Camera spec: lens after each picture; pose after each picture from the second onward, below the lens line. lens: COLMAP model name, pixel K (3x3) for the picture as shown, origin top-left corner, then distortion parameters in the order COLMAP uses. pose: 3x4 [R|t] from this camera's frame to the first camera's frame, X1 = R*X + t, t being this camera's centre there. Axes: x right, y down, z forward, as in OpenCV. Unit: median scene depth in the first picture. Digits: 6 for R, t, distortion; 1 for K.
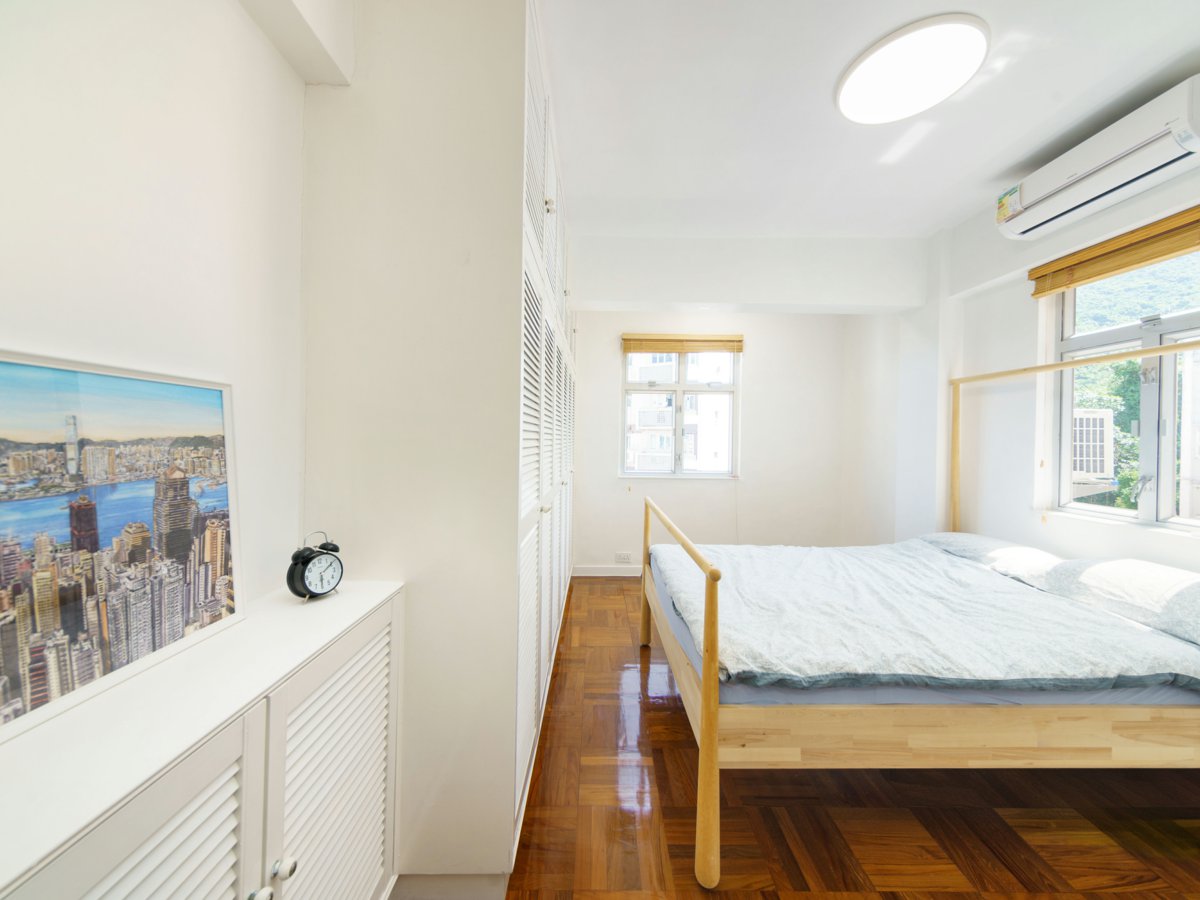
lens RADIAL K [[443.7, 0, 597.6], [0, 443.7, 447.5], [0, 0, 1]] dist [0.000380, 0.000320]
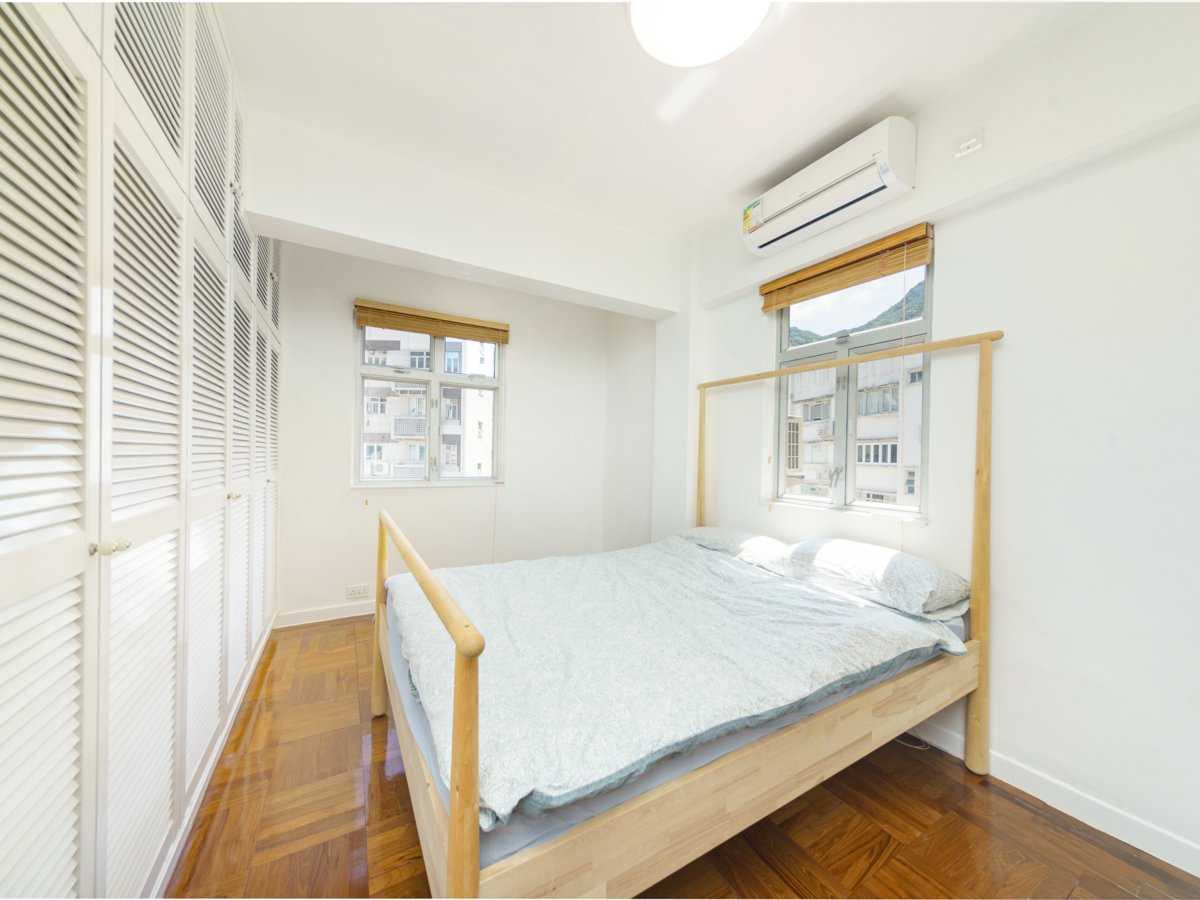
lens RADIAL K [[436.3, 0, 595.8], [0, 436.3, 461.6], [0, 0, 1]] dist [0.000597, 0.000068]
pose [[0.867288, -0.001507, 0.497804, 0.077611], [-0.001053, 0.999988, 0.004862, 0.037727], [-0.497805, -0.004741, 0.867276, 0.277130]]
